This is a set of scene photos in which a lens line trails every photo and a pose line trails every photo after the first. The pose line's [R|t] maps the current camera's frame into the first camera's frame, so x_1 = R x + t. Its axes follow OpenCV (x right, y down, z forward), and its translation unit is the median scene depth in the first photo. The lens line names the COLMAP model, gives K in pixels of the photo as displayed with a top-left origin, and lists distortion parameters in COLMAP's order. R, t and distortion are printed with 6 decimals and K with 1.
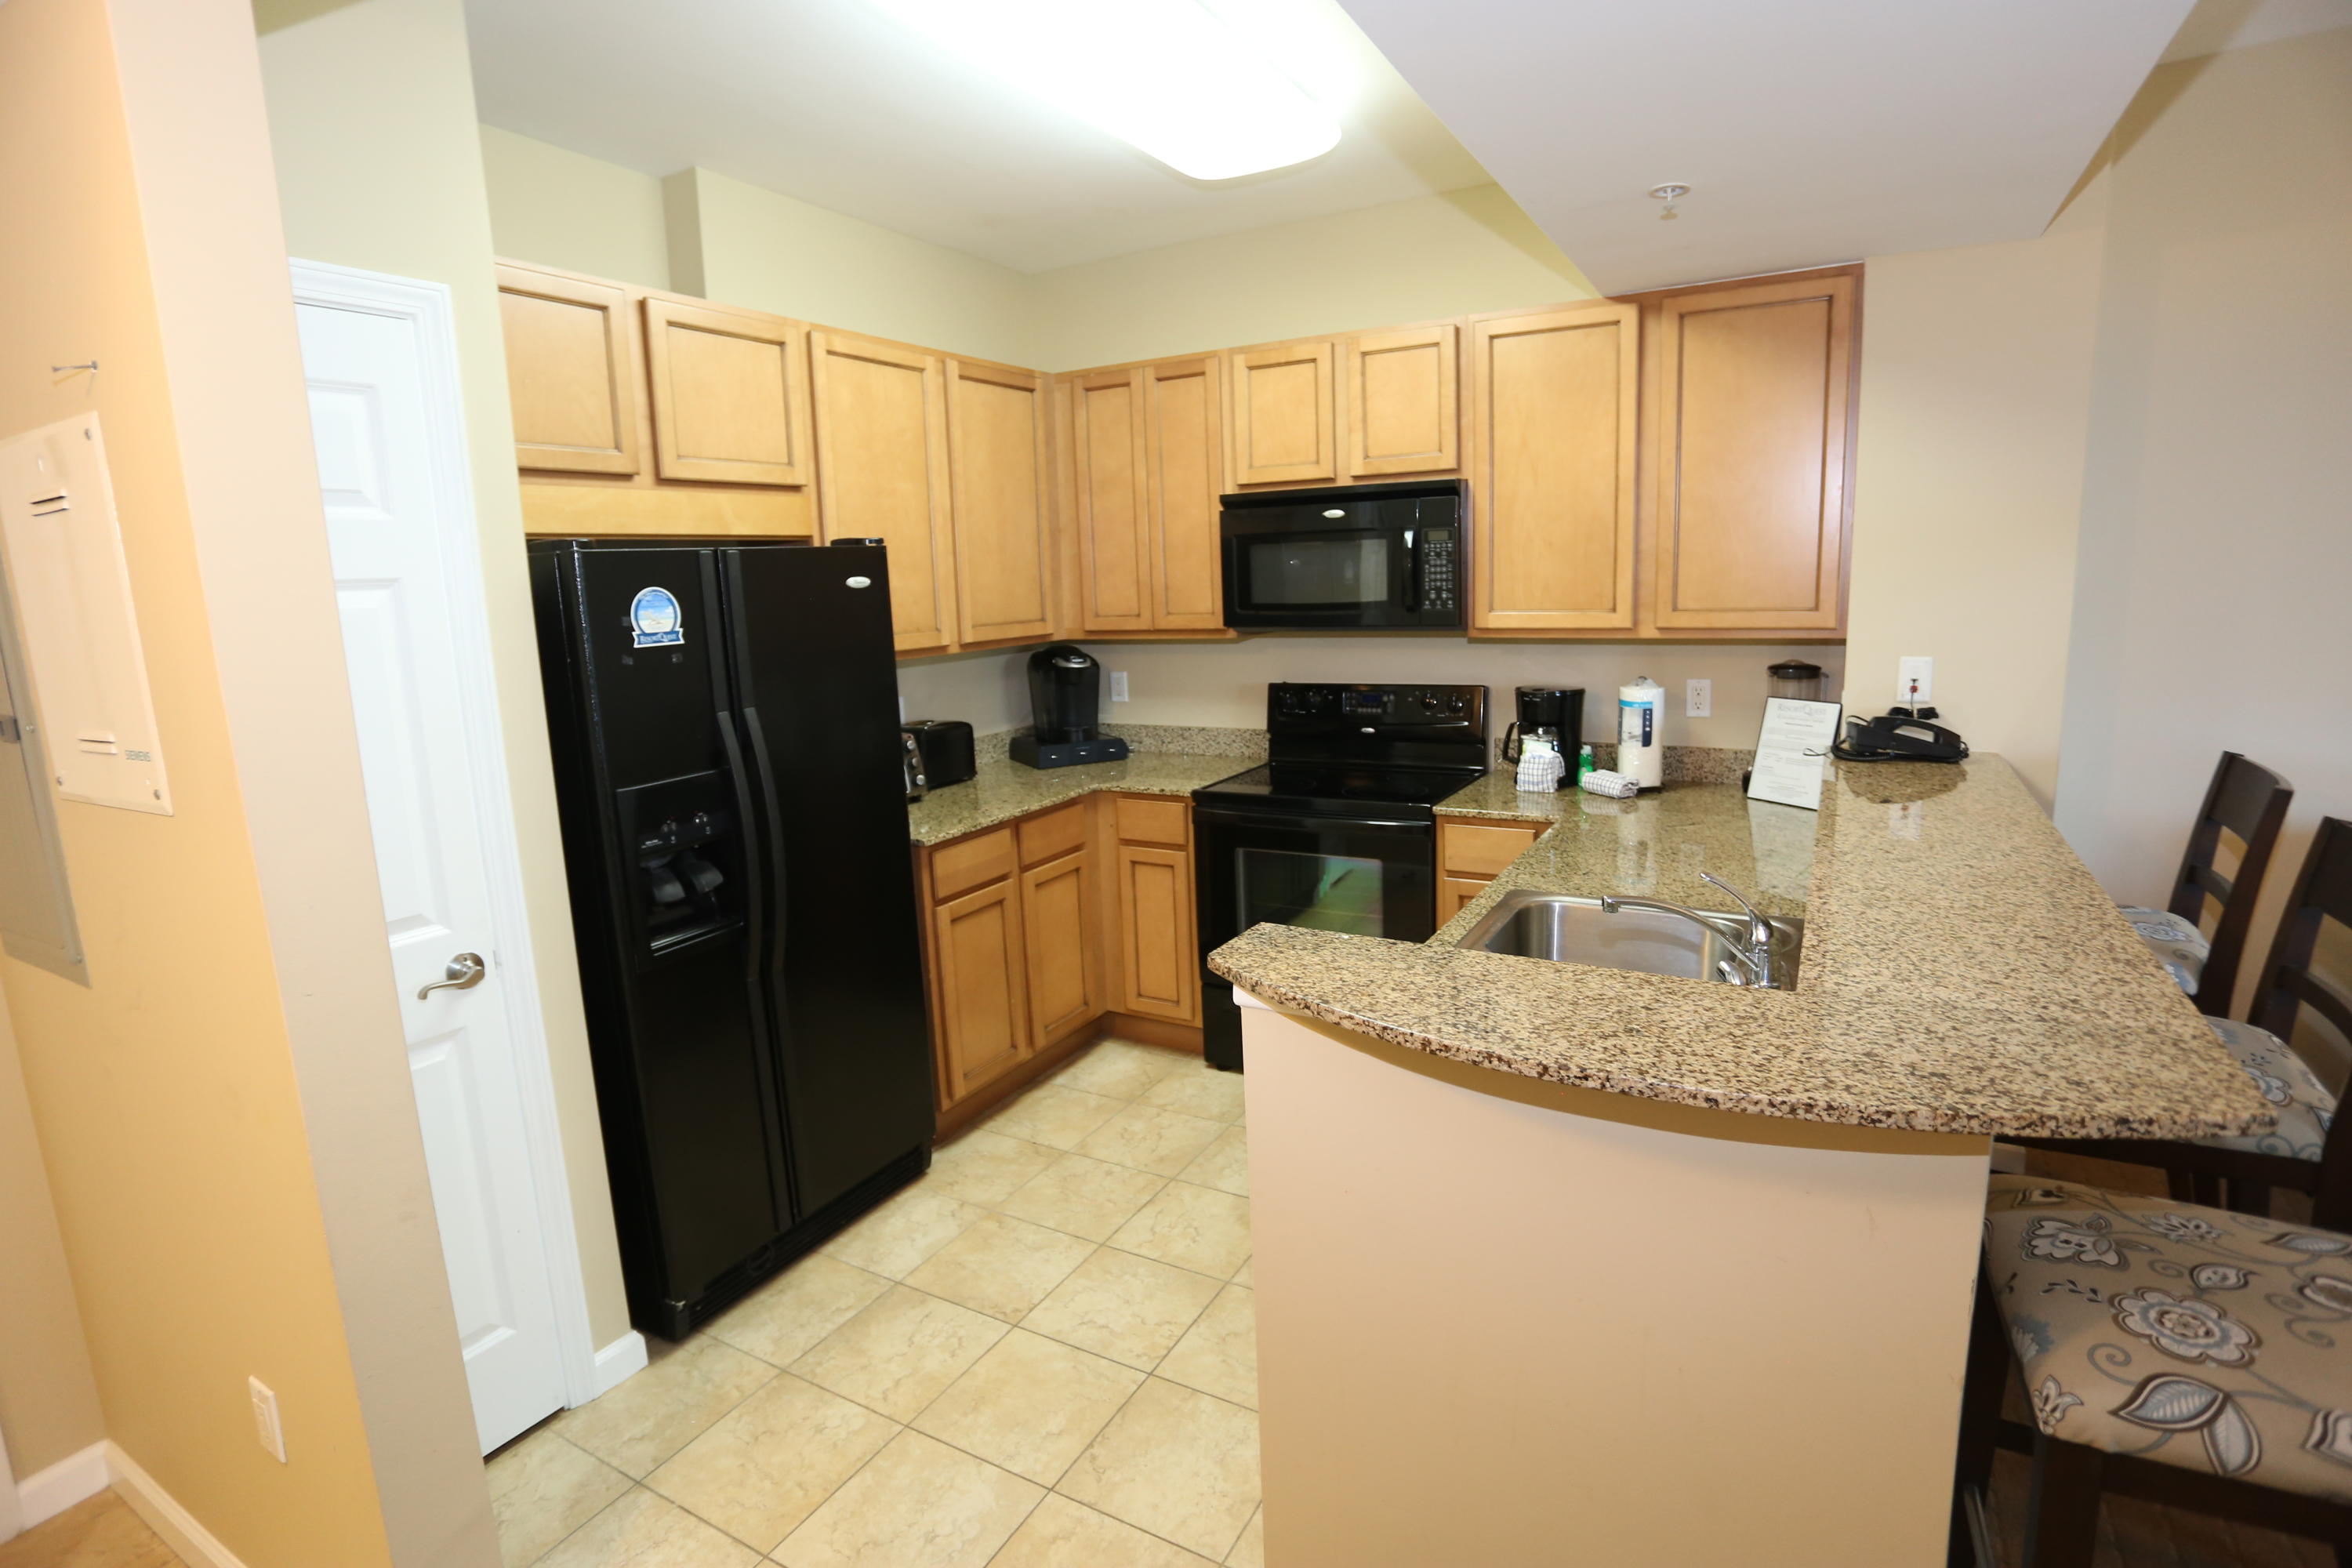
lens RADIAL K [[1146.7, 0, 1178.5], [0, 1146.7, 772.9], [0, 0, 1]] dist [-0.079370, 0.034496]
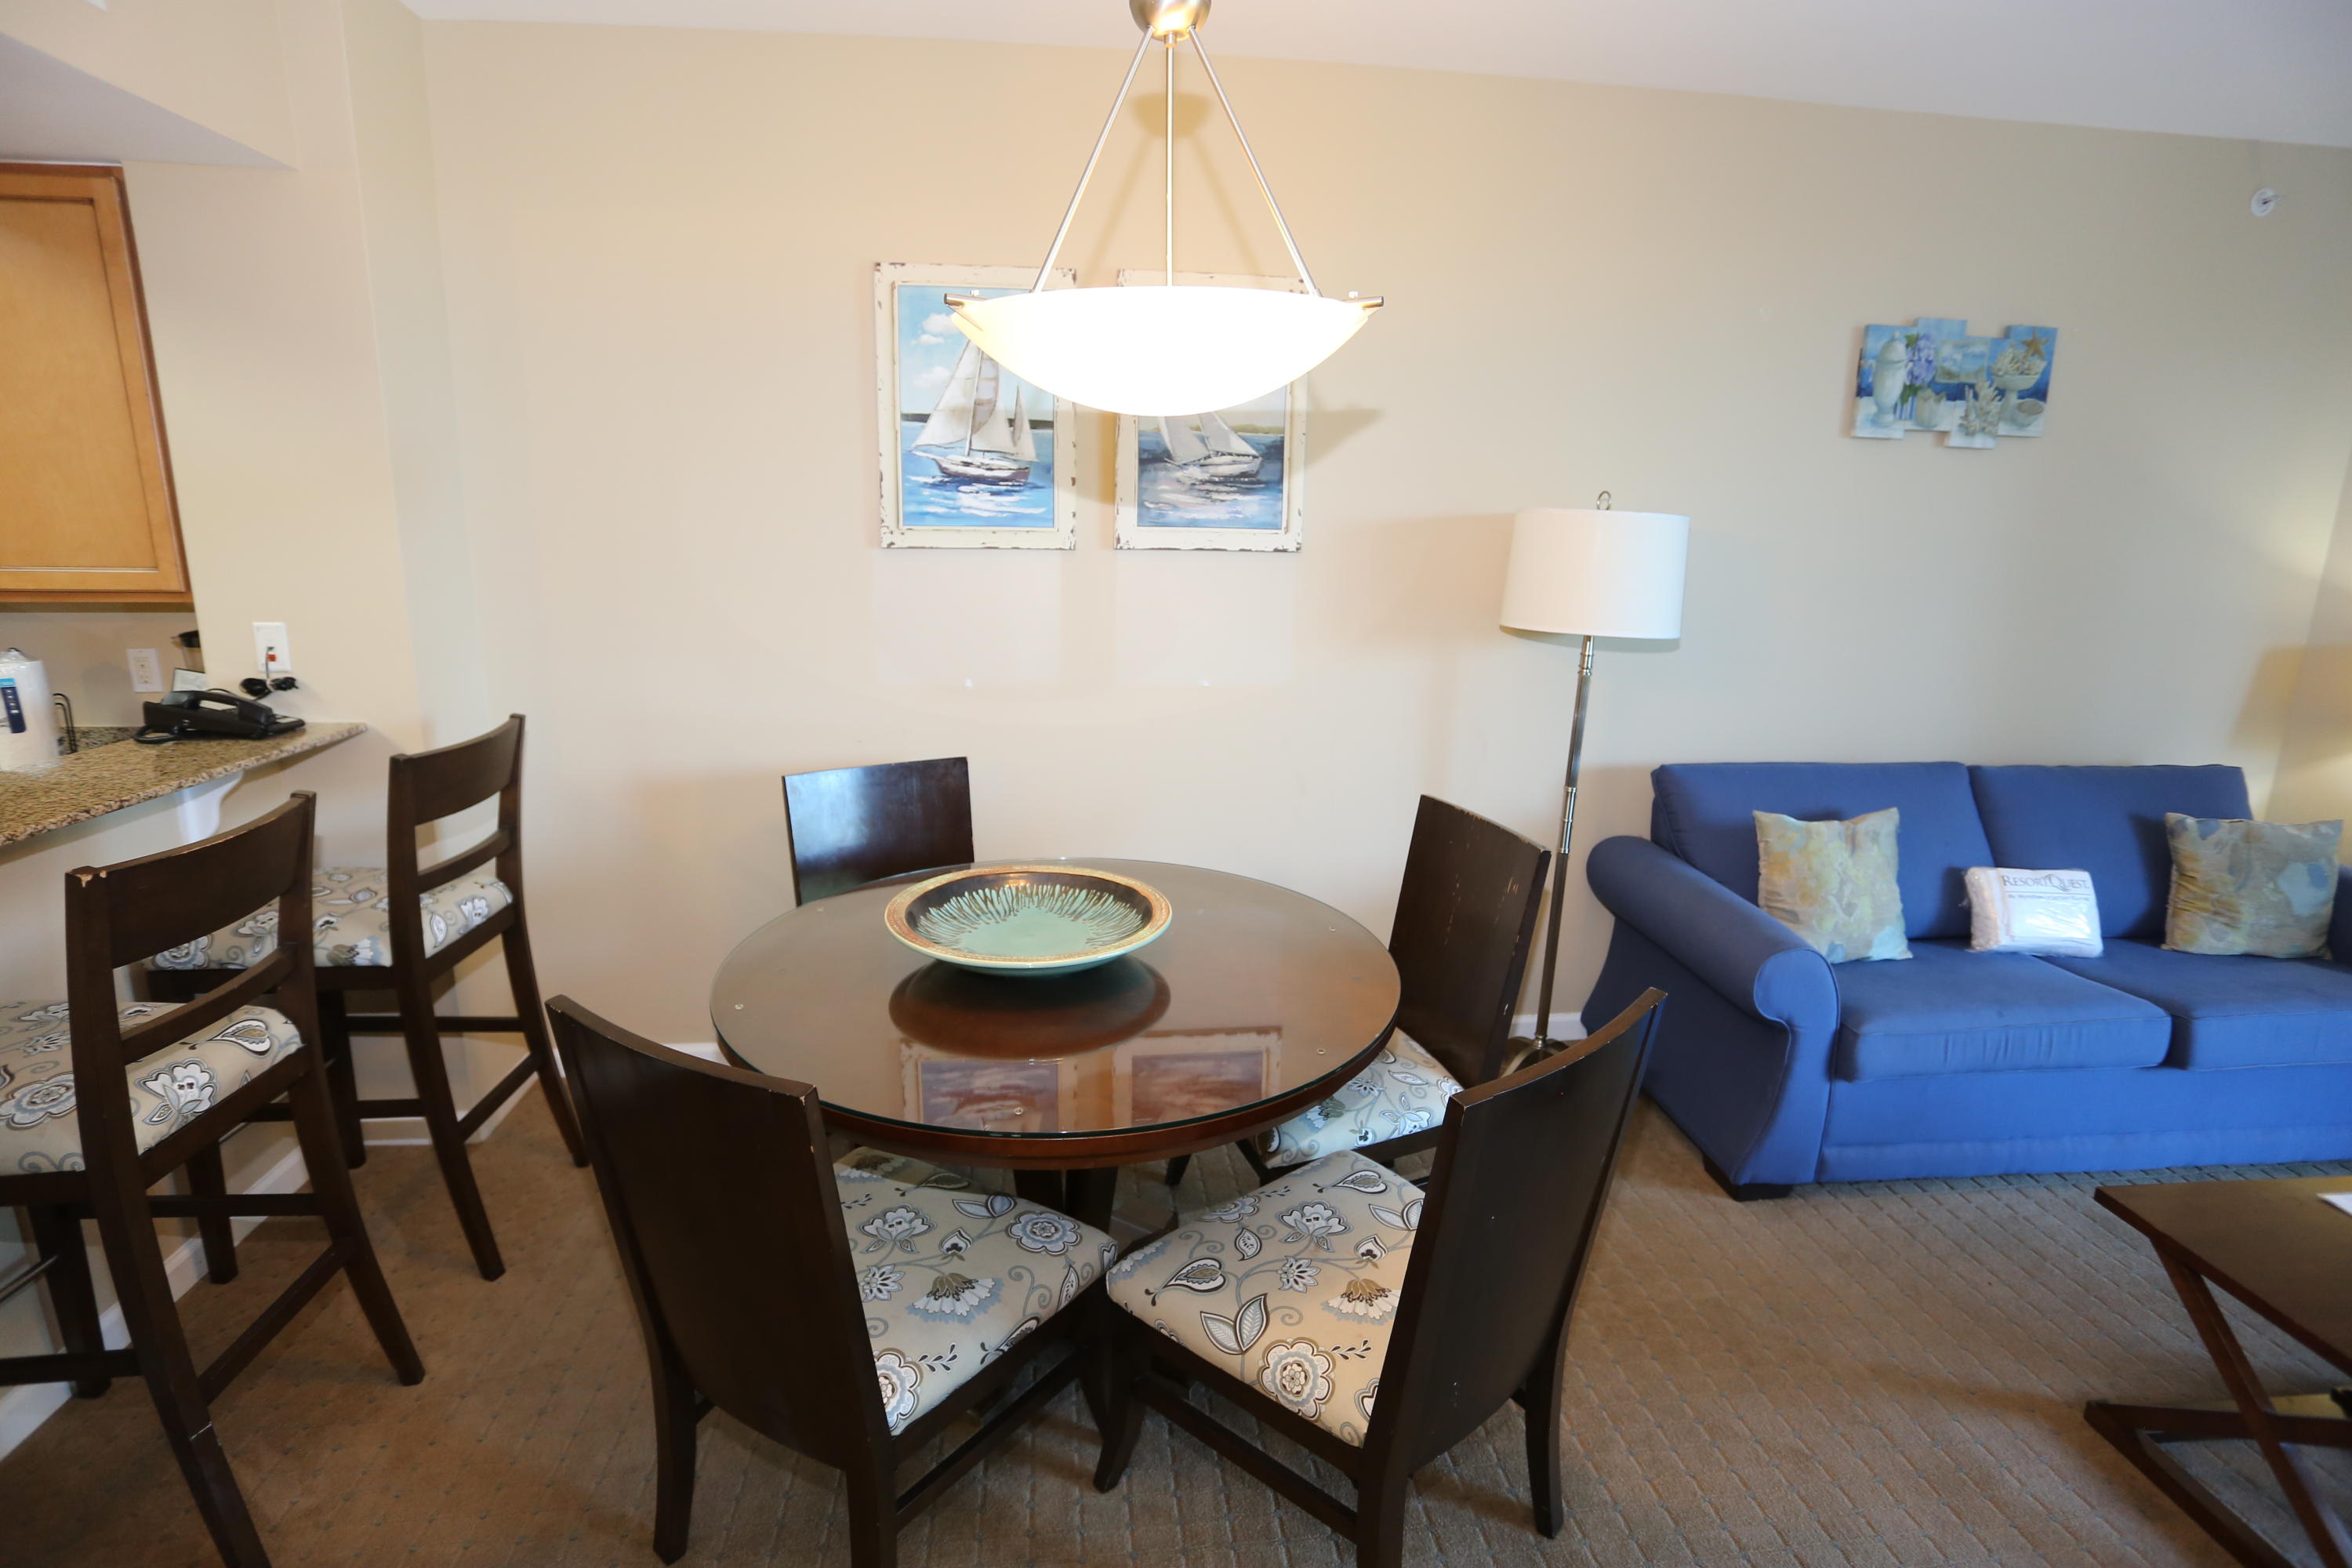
lens RADIAL K [[1146.7, 0, 1178.5], [0, 1146.7, 772.9], [0, 0, 1]] dist [-0.079370, 0.034496]
pose [[0.803251, -0.082914, 0.589842, 0.637647], [0.055533, 0.996376, 0.064435, 0.002051], [-0.593046, -0.019002, 0.804944, -0.159794]]
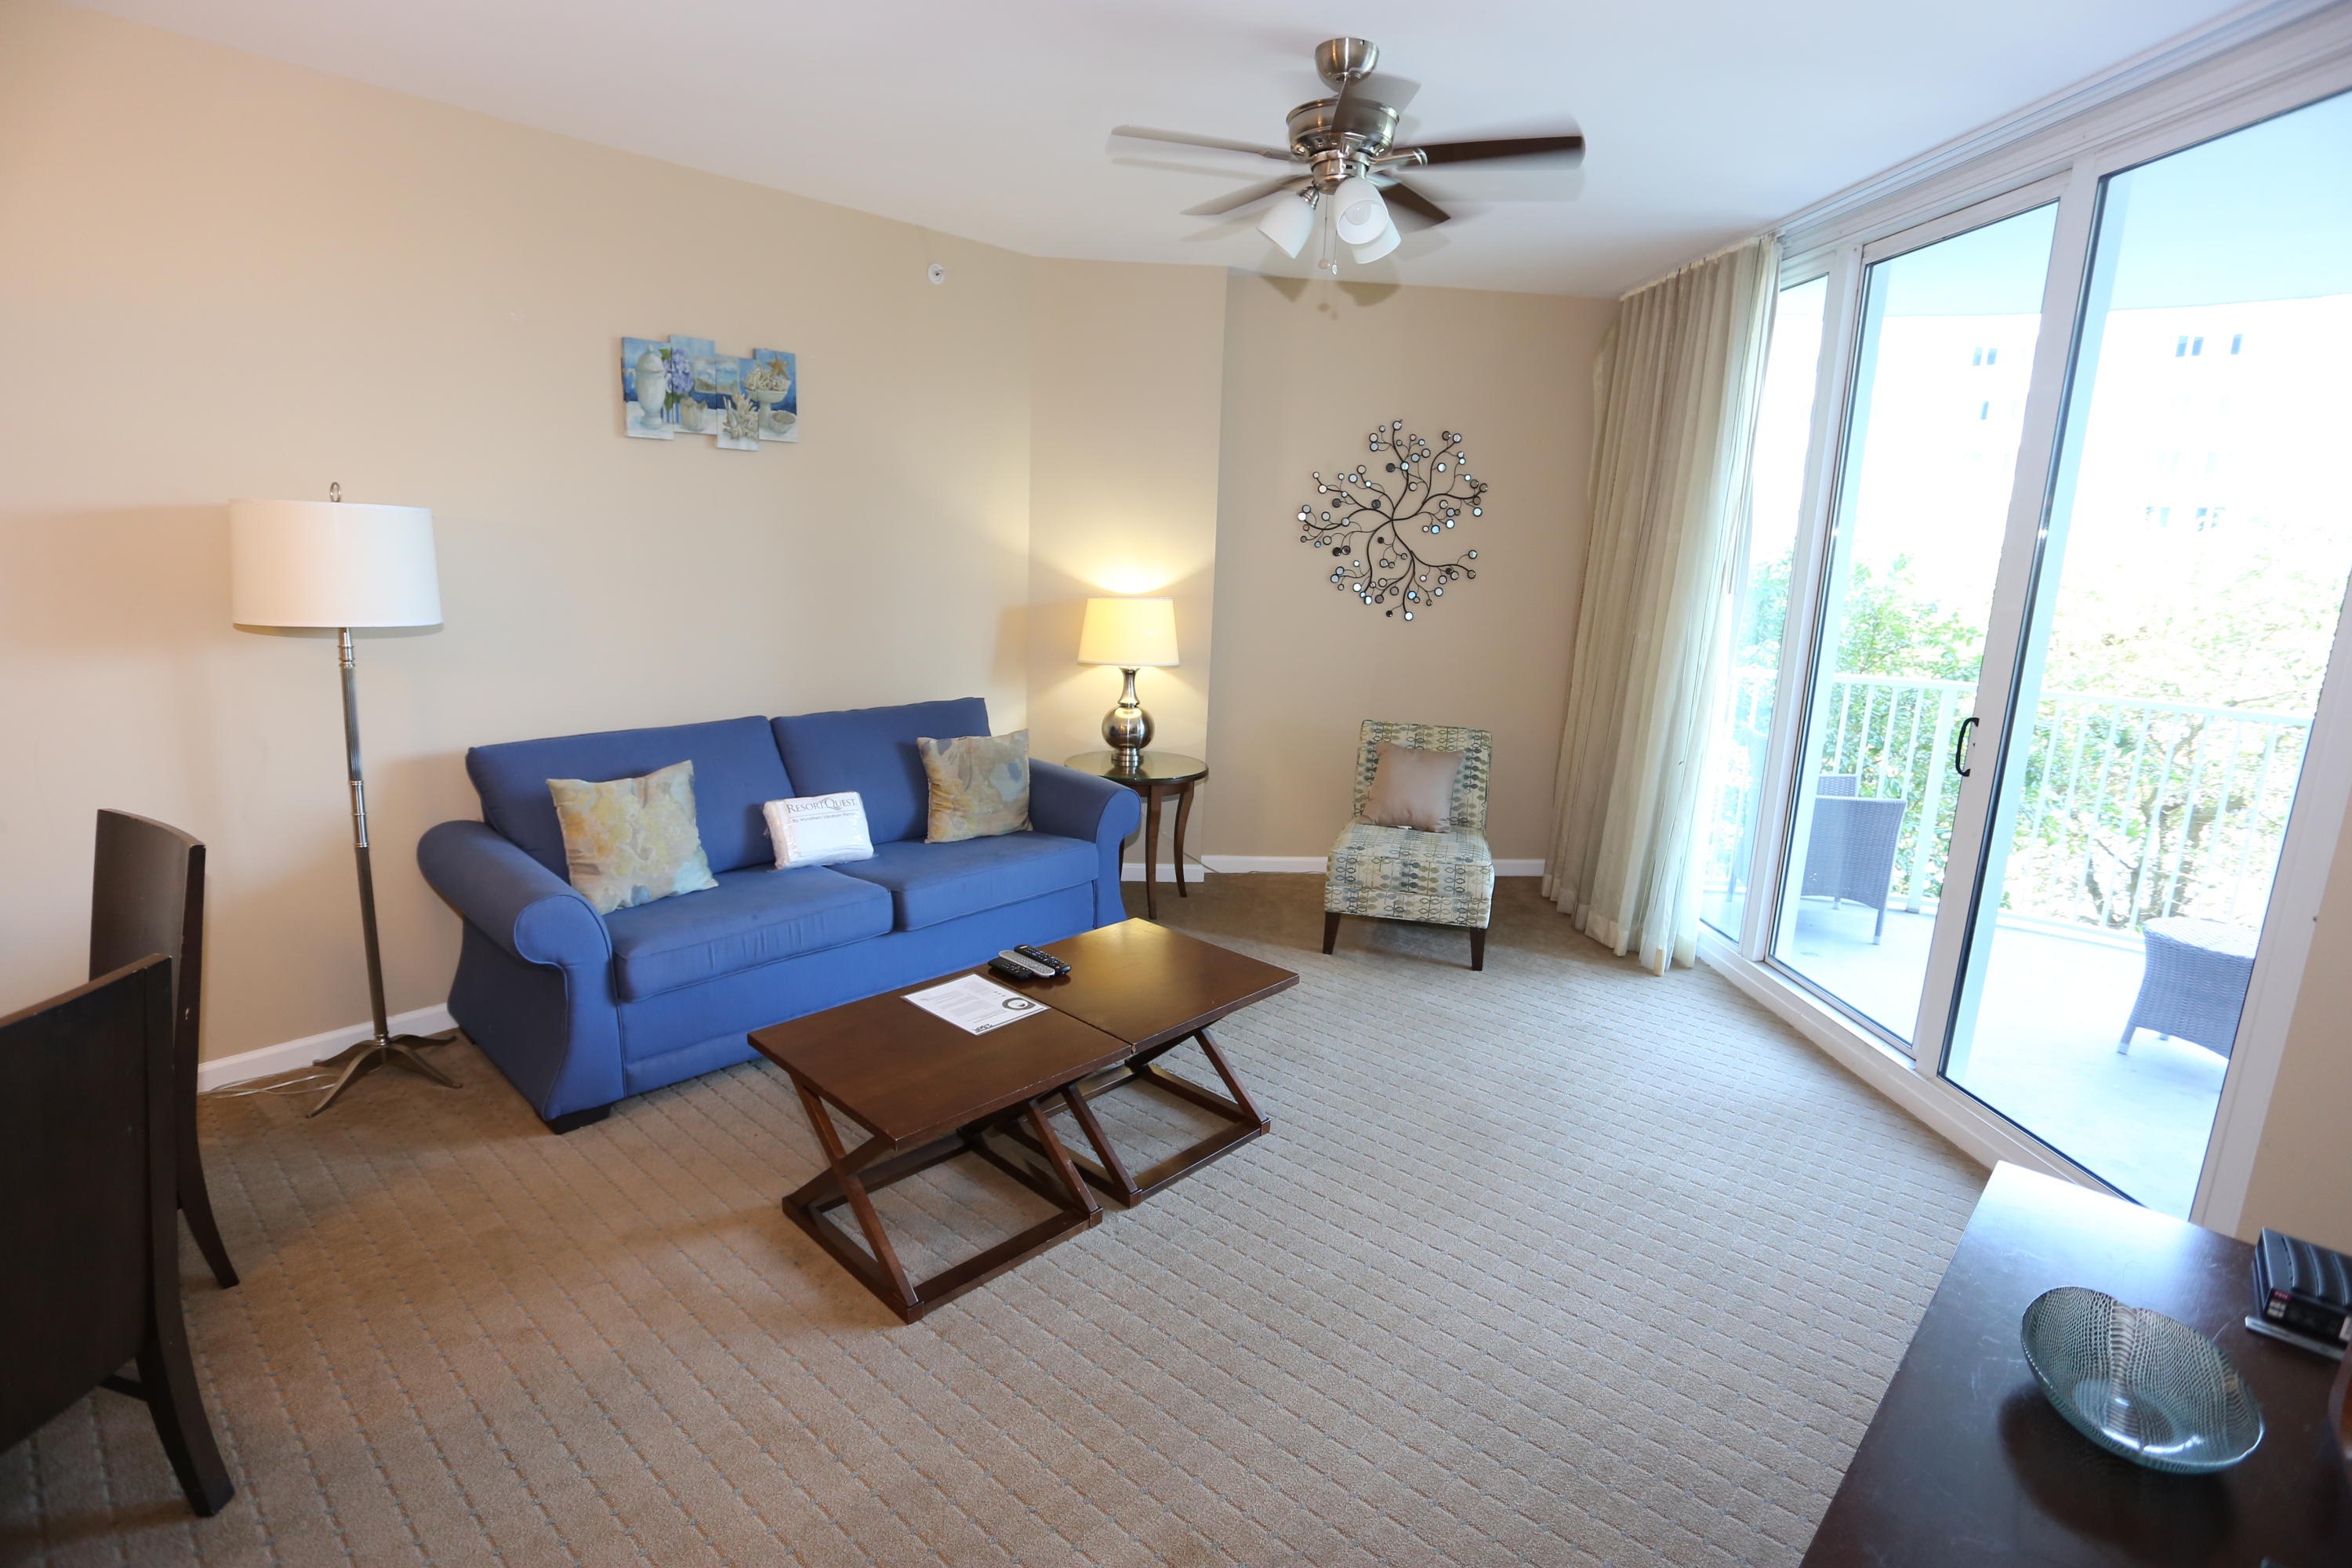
lens RADIAL K [[1146.7, 0, 1178.5], [0, 1146.7, 772.9], [0, 0, 1]] dist [-0.079370, 0.034496]
pose [[0.195219, -0.158517, 0.967865, 0.705550], [0.123926, 0.982929, 0.135989, 0.048114], [-0.972899, 0.093396, 0.211531, -0.462168]]
